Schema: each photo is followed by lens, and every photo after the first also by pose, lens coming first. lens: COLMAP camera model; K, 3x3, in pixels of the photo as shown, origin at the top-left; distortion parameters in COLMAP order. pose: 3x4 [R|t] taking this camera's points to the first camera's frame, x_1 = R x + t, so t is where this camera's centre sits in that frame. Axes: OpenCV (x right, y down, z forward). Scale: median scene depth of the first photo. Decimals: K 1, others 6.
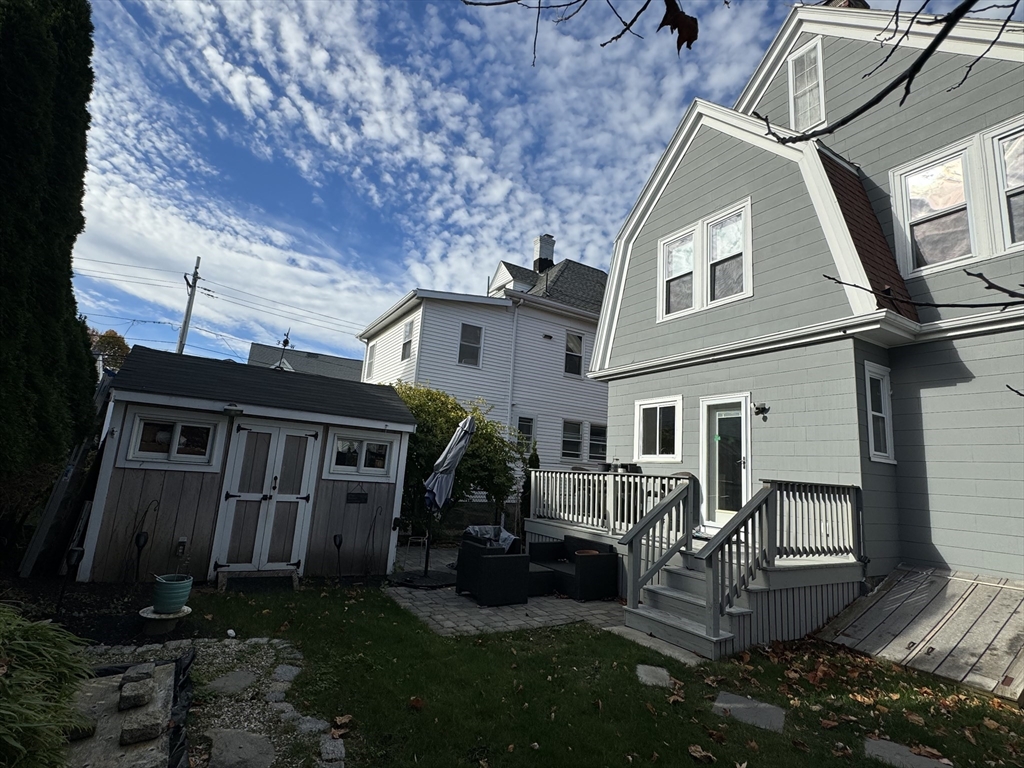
lens RADIAL K [[502.7, 0, 502.9], [0, 502.7, 388.3], [0, 0, 1]] dist [-0.003326, 0.006803]
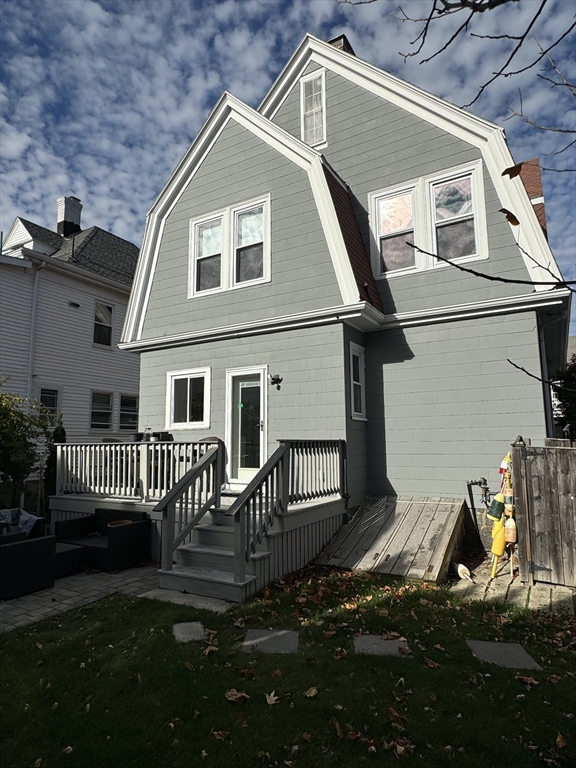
lens RADIAL K [[459.5, 0, 287.0], [0, 459.5, 388.0], [0, 0, 1]] dist [-0.008224, -0.000520]
pose [[0.865490, -0.008952, 0.500846, 0.000361], [-0.019480, 0.998483, 0.051509, 0.005059], [-0.500547, -0.054337, 0.864002, 0.059302]]
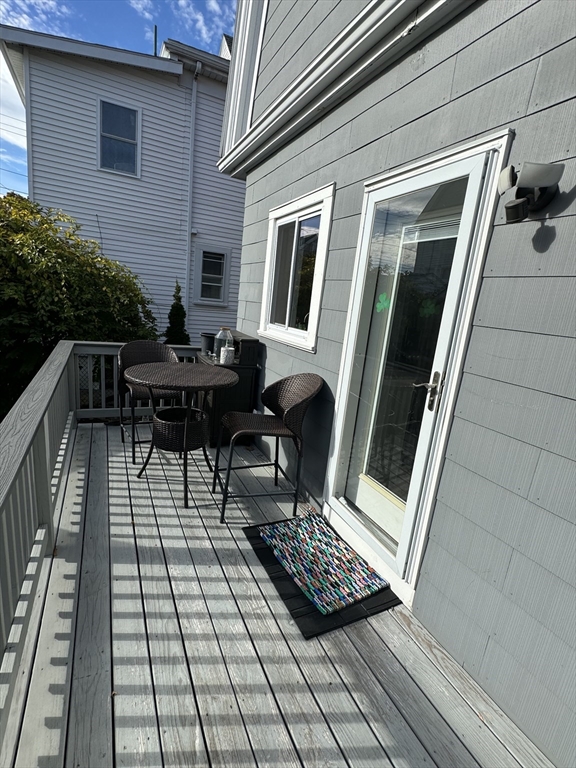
lens RADIAL K [[377.1, 0, 271.6], [0, 377.1, 388.8], [0, 0, 1]] dist [-0.003326, 0.006803]
pose [[0.992432, 0.056461, -0.109048, 0.394239], [-0.010471, 0.923704, 0.382963, 0.055296], [0.122350, -0.378923, 0.917305, 0.750462]]
